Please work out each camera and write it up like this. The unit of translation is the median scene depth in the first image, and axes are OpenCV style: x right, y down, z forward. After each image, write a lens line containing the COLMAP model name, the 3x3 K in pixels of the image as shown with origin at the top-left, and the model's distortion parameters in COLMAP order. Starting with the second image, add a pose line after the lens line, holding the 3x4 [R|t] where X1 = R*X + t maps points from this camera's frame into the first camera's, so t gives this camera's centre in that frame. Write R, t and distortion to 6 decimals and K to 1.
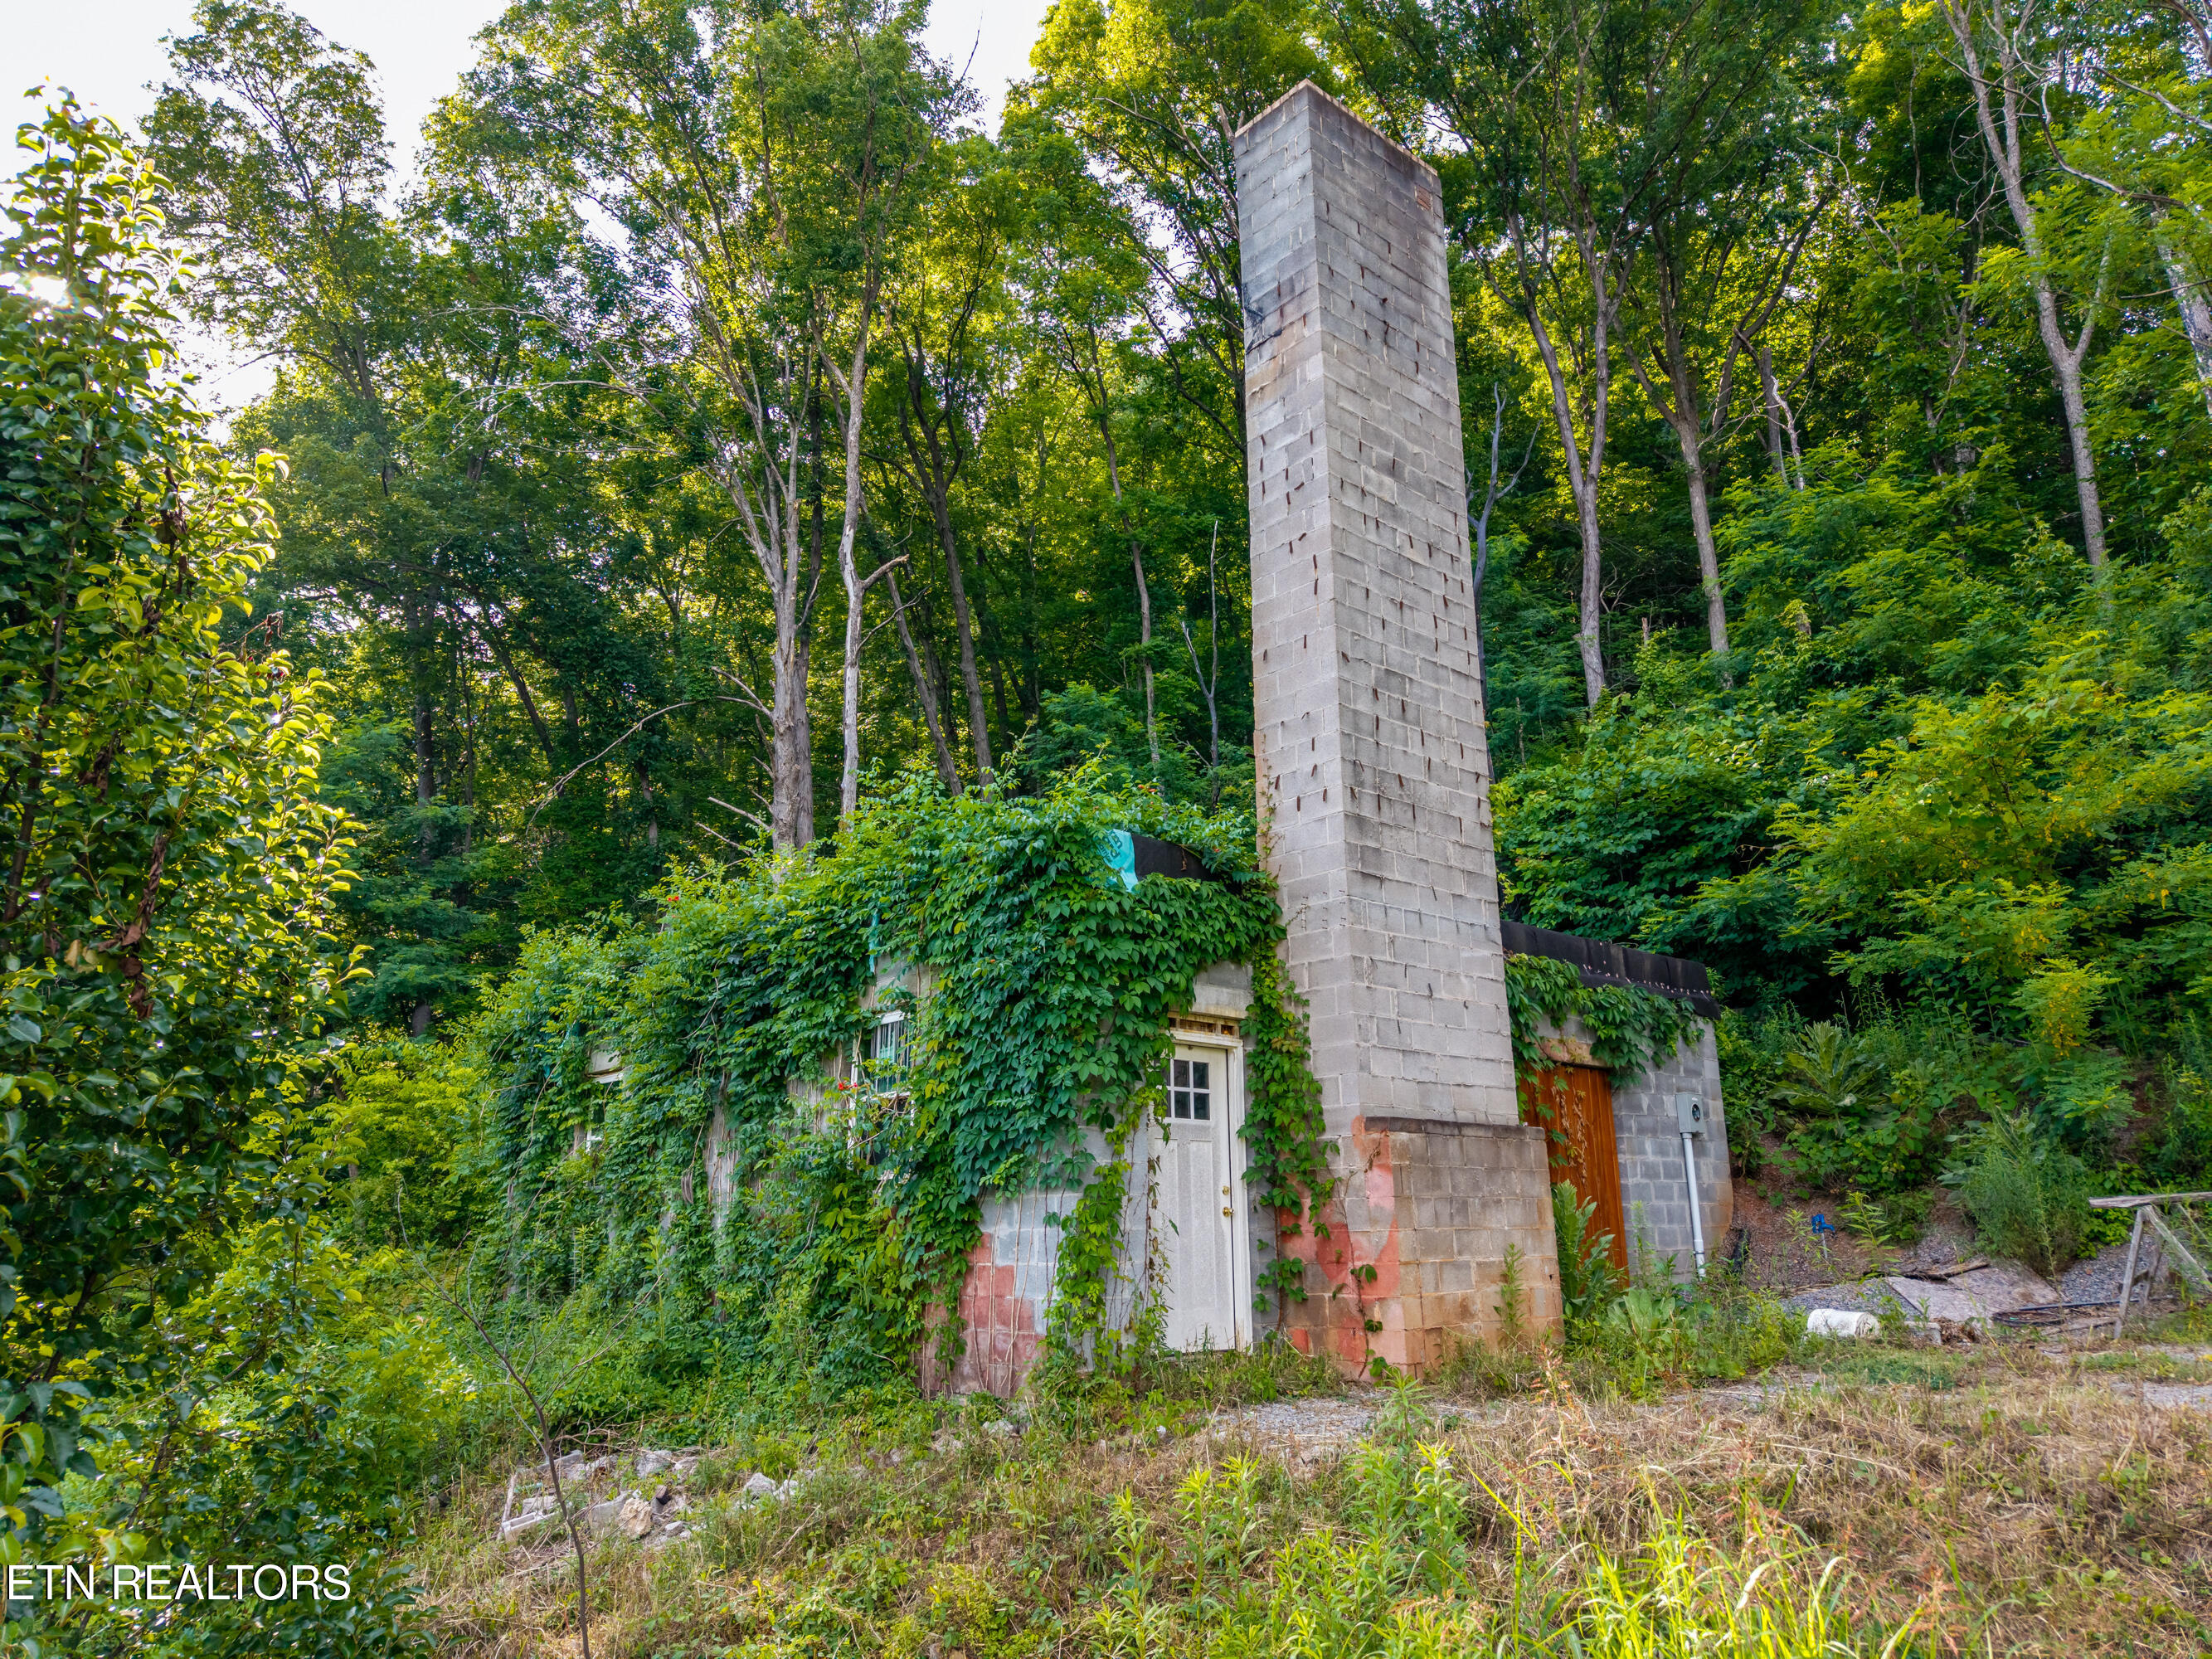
lens RADIAL K [[1471.4, 0, 1080.7], [0, 1471.4, 829.0], [0, 0, 1]] dist [0.014996, -0.014856]
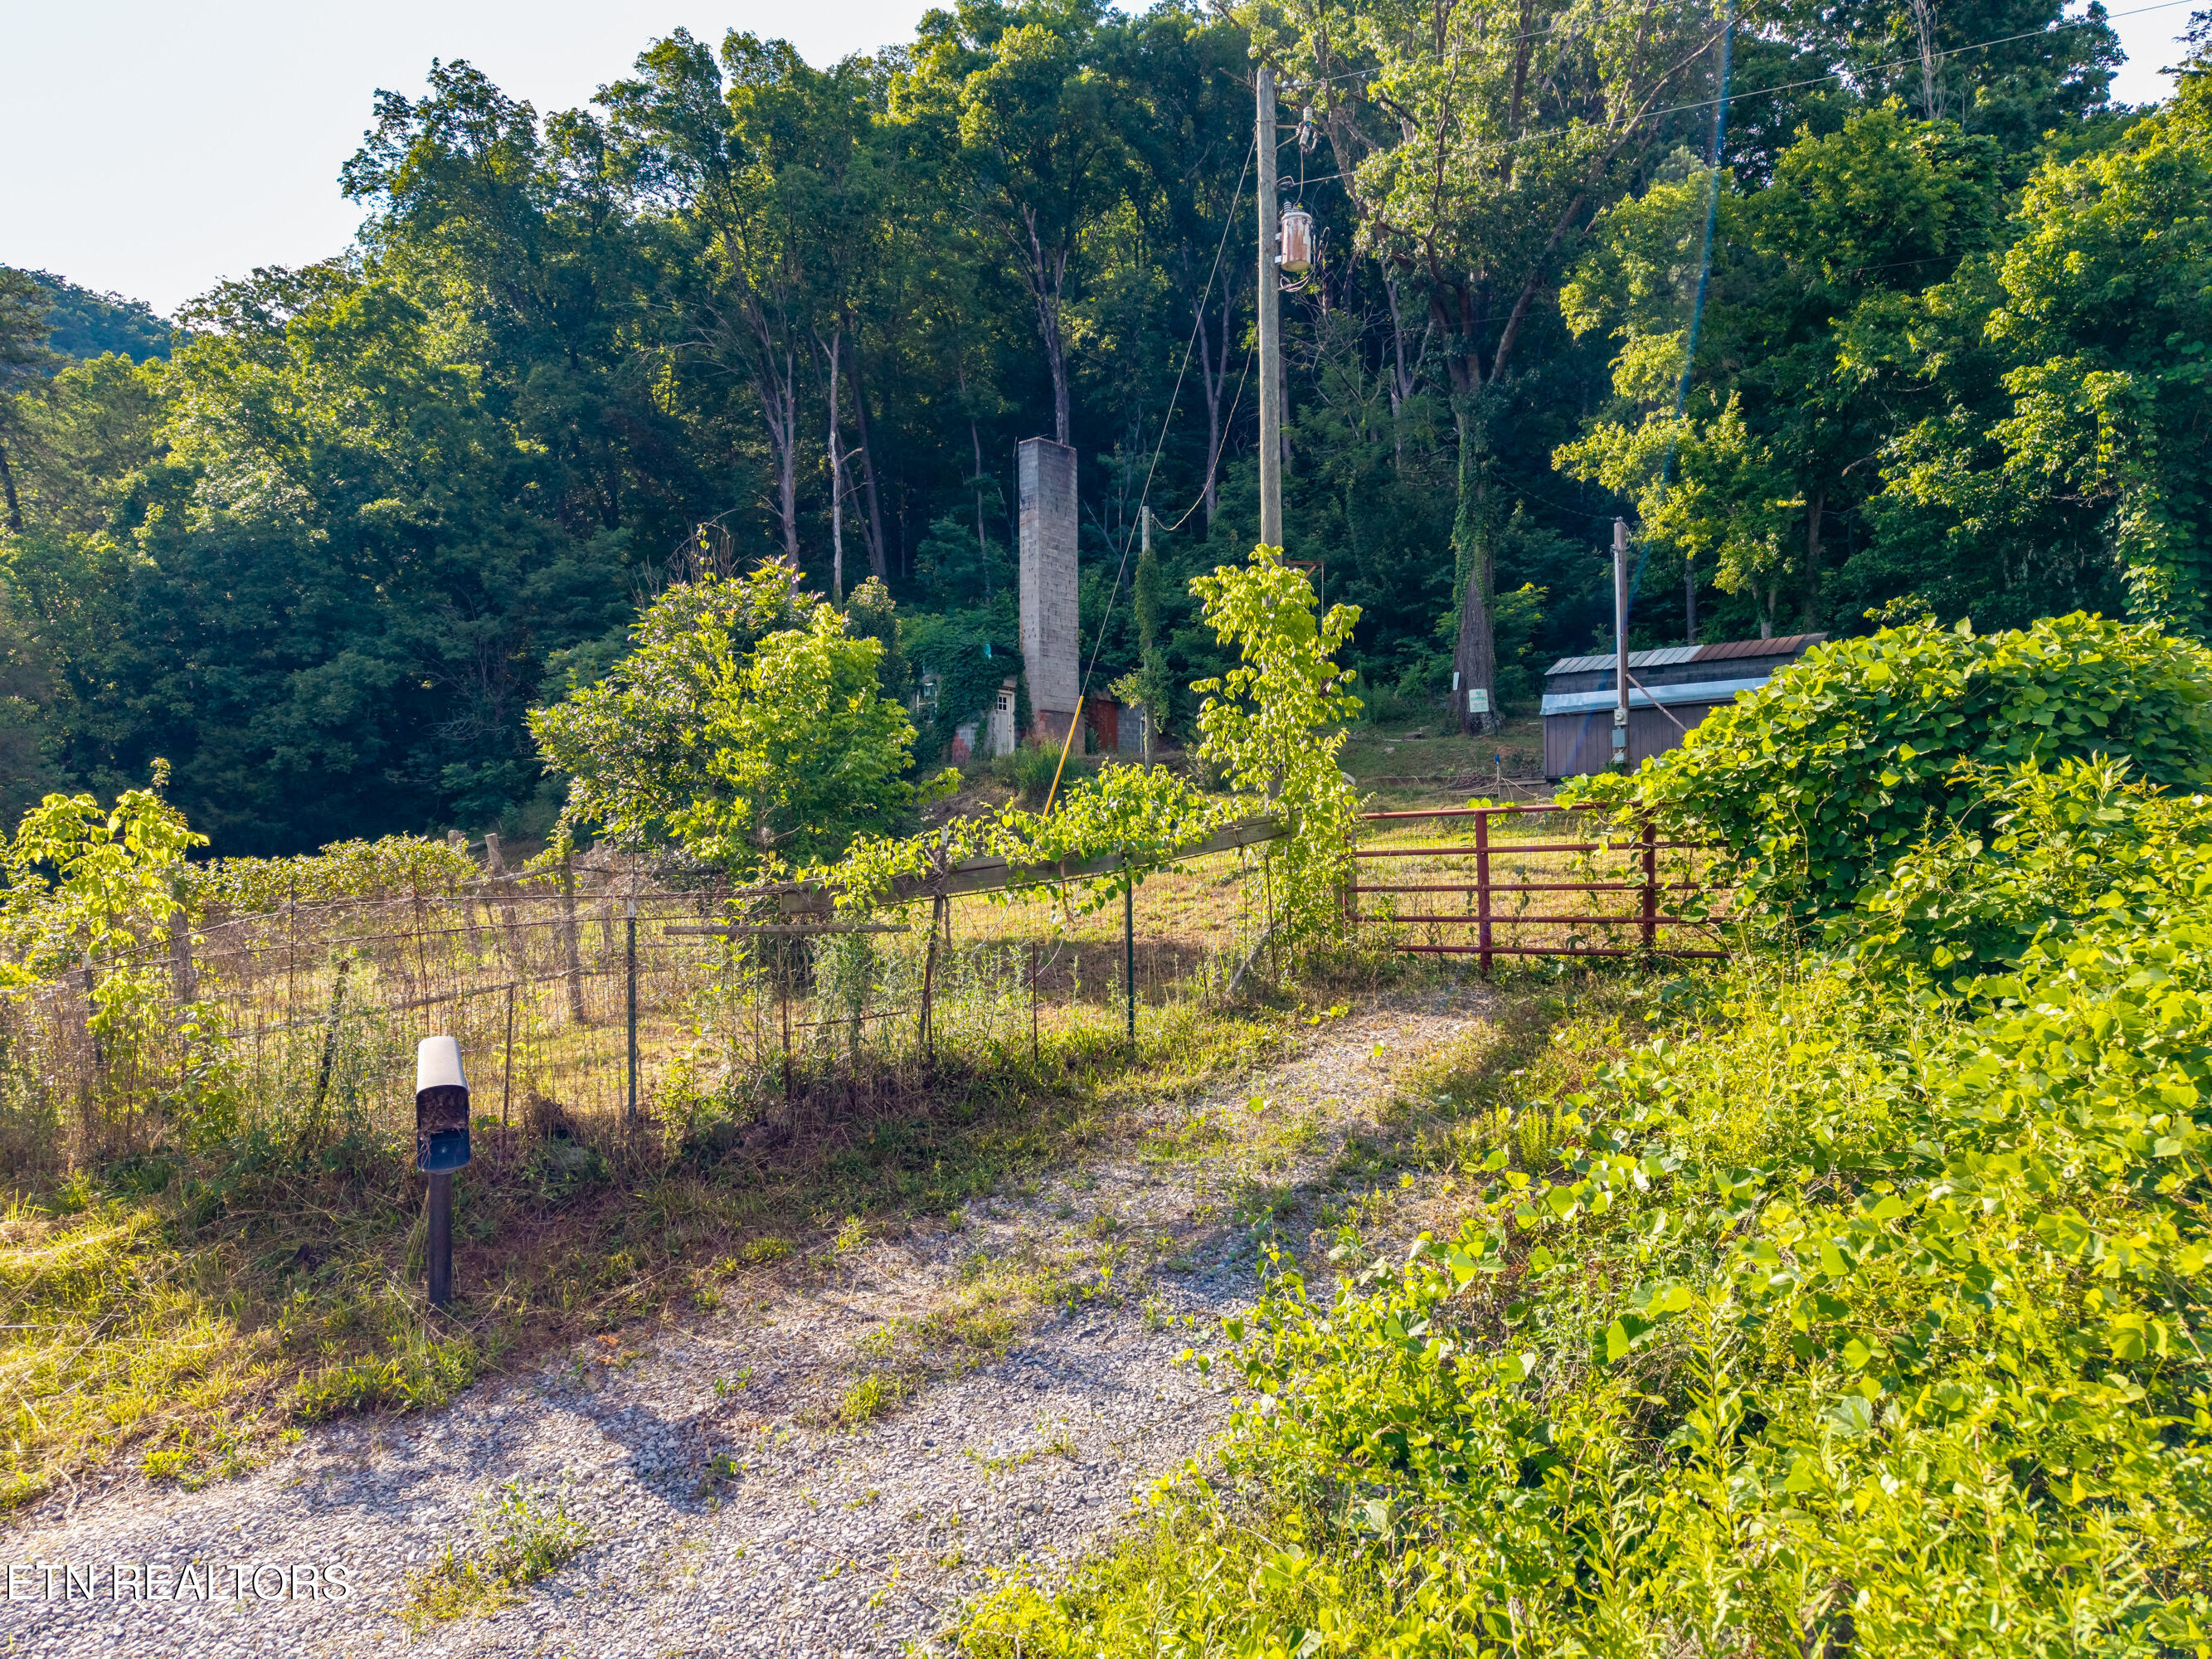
lens RADIAL K [[1471.4, 0, 1080.7], [0, 1471.4, 829.0], [0, 0, 1]] dist [0.014996, -0.014856]
pose [[0.990920, -0.000380, 0.134454, -0.268541], [-0.031731, 0.971087, 0.236607, -0.479259], [-0.130657, -0.238725, 0.962257, -3.163686]]
